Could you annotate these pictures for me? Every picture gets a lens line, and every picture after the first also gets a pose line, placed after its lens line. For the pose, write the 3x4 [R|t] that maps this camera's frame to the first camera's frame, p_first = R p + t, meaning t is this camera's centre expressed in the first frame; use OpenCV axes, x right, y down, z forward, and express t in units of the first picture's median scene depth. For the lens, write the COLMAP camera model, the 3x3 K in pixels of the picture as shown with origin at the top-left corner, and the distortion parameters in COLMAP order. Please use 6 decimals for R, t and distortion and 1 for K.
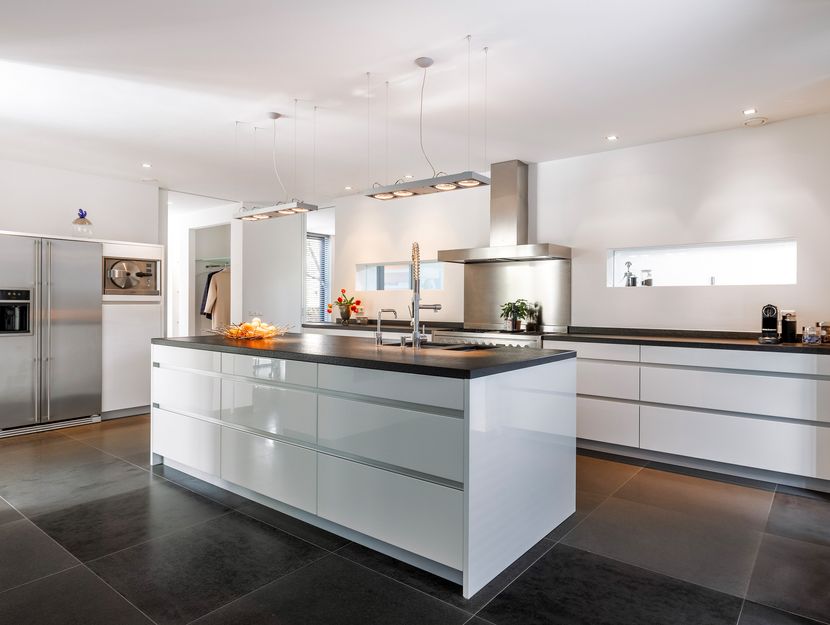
lens RADIAL K [[519.1, 0, 413.7], [0, 519.1, 308.2], [0, 0, 1]] dist [0.000121, -0.001624]
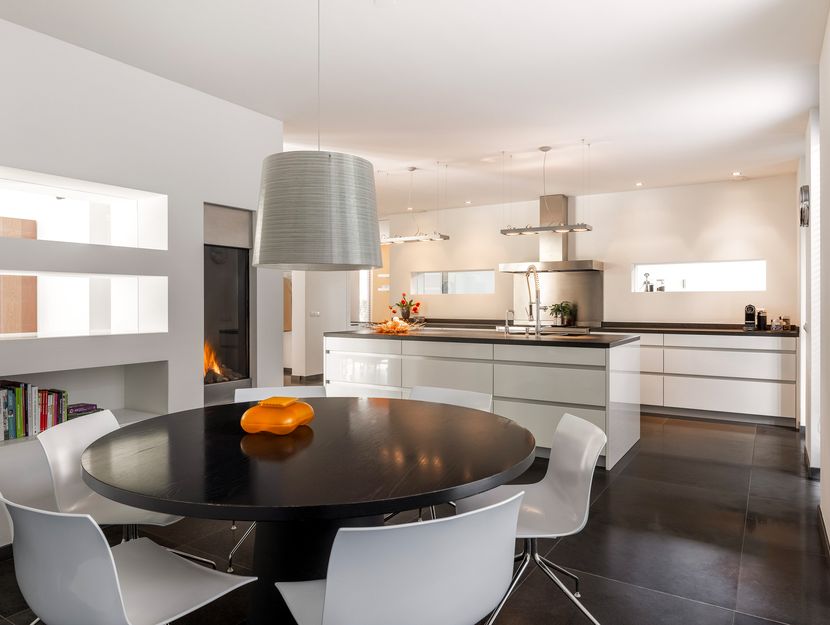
lens RADIAL K [[559.6, 0, 415.2], [0, 559.6, 310.8], [0, 0, 1]] dist [-0.000615, 0.001825]
pose [[0.994055, -0.007221, 0.108641, -0.417551], [0.006644, 0.999962, 0.005666, -0.005287], [-0.108677, -0.004911, 0.994065, -0.462484]]
